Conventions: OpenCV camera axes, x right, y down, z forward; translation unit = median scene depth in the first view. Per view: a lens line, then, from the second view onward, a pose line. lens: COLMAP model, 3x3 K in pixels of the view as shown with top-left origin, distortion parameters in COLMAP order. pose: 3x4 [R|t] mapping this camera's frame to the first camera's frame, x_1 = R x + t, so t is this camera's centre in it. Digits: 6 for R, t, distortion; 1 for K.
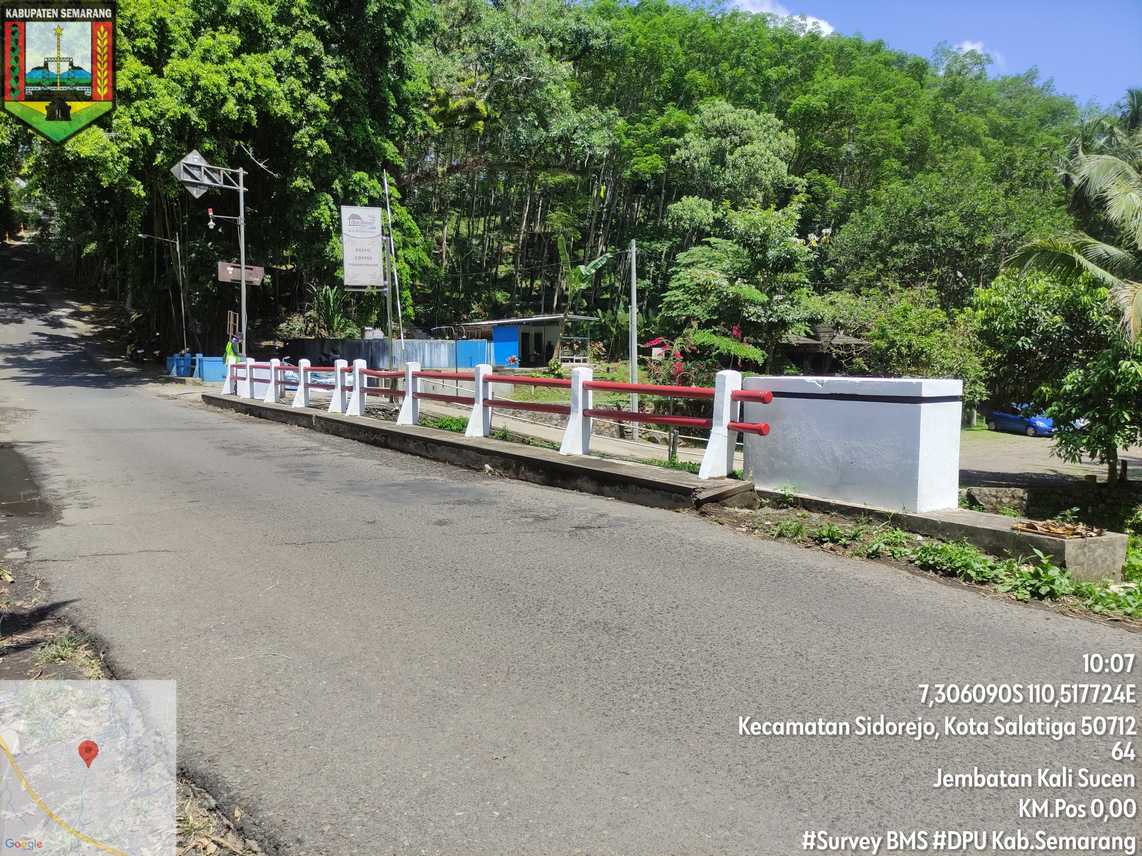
lens RADIAL K [[844.9, 0, 570.1], [0, 844.9, 430.5], [0, 0, 1]] dist [0.045651, -0.042731]
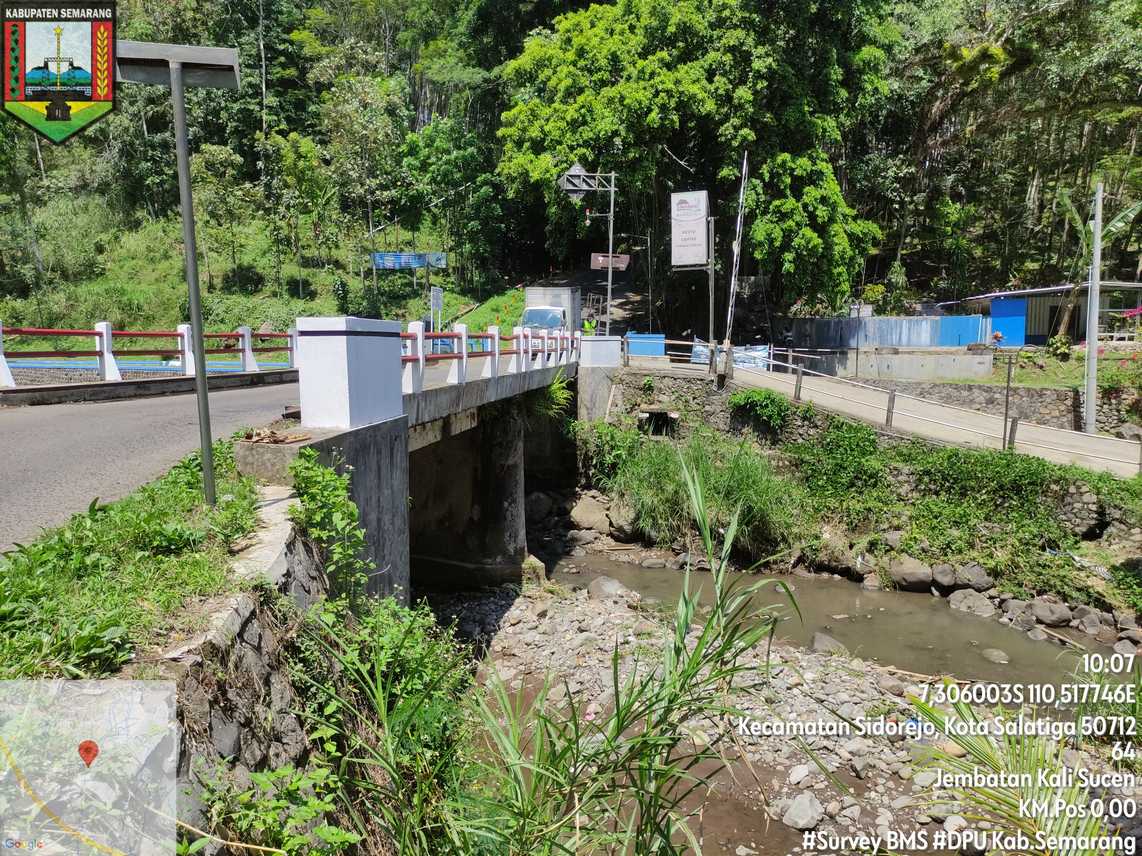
lens RADIAL K [[844.9, 0, 572.6], [0, 844.9, 432.9], [0, 0, 1]] dist [0.045651, -0.042731]
pose [[0.735194, 0.070441, -0.674186, 0.292711], [-0.057850, 0.997477, 0.041134, 0.006310], [0.675383, 0.008761, 0.737415, 0.073059]]
